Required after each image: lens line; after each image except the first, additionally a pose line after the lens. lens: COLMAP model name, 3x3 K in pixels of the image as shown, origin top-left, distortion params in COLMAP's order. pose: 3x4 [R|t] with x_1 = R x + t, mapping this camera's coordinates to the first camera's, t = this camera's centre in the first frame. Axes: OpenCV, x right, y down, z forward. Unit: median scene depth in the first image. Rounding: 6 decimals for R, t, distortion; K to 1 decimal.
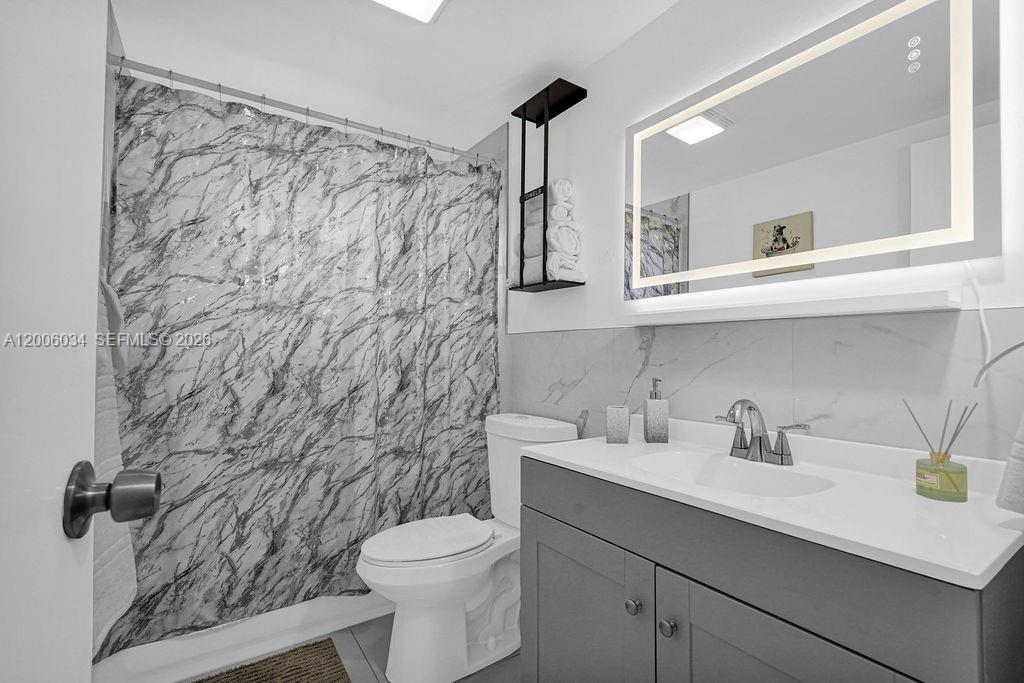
lens RADIAL K [[463.5, 0, 513.1], [0, 463.5, 343.3], [0, 0, 1]] dist [-0.019521, 0.009987]
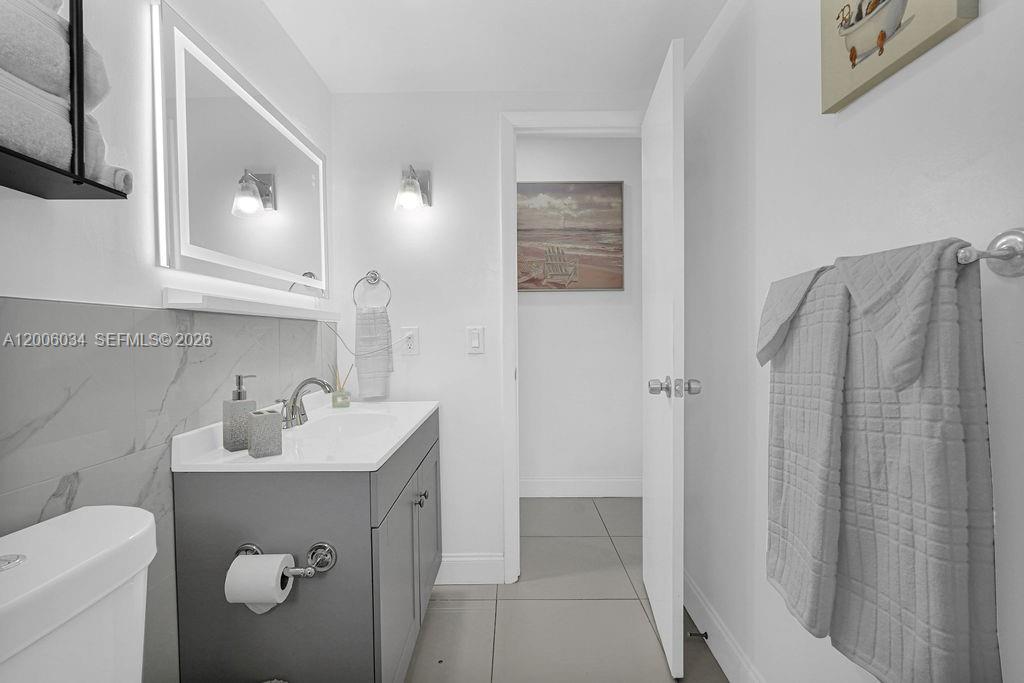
lens RADIAL K [[463.5, 0, 513.1], [0, 463.5, 343.3], [0, 0, 1]] dist [-0.019521, 0.009987]
pose [[-0.825785, -0.010442, 0.563889, -0.546064], [-0.009966, 0.999943, 0.003923, 0.006849], [-0.563898, -0.002380, -0.825841, 1.309839]]
